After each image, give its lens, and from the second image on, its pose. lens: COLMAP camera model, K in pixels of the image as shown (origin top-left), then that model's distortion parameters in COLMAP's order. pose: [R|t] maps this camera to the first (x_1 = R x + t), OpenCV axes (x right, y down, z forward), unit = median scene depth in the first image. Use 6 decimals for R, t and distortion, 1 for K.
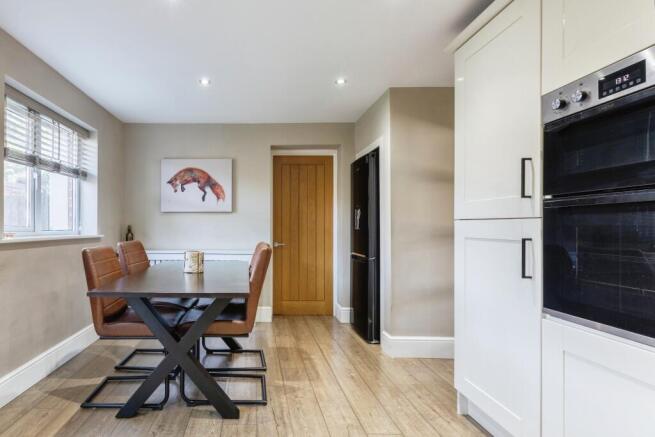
lens RADIAL K [[299.7, 0, 336.7], [0, 299.7, 230.4], [0, 0, 1]] dist [0.000409, 0.000001]
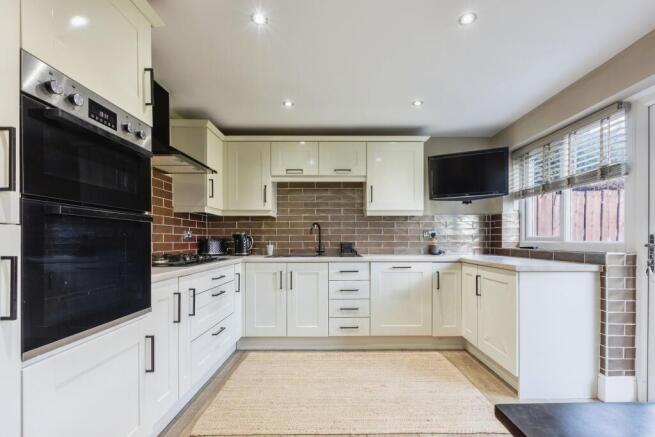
lens RADIAL K [[305.3, 0, 337.3], [0, 305.3, 239.3], [0, 0, 1]] dist [-0.000114, -0.000005]
pose [[-0.967981, -0.000629, 0.251022, -0.195872], [0.002362, 0.999930, 0.011613, -0.015057], [-0.251011, 0.011834, -0.967912, 1.484877]]
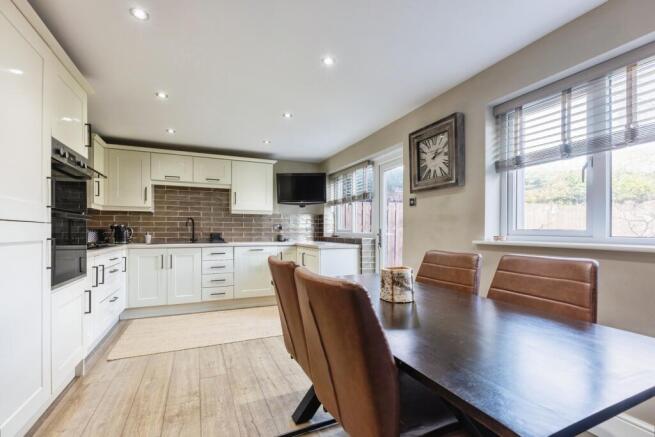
lens RADIAL K [[299.7, 0, 336.7], [0, 299.7, 230.4], [0, 0, 1]] dist [0.000409, 0.000001]
pose [[-0.983730, -0.004817, -0.179590, -0.371502], [-0.006603, 0.999935, 0.009343, -0.028294], [0.179533, 0.010377, -0.983697, 2.600743]]
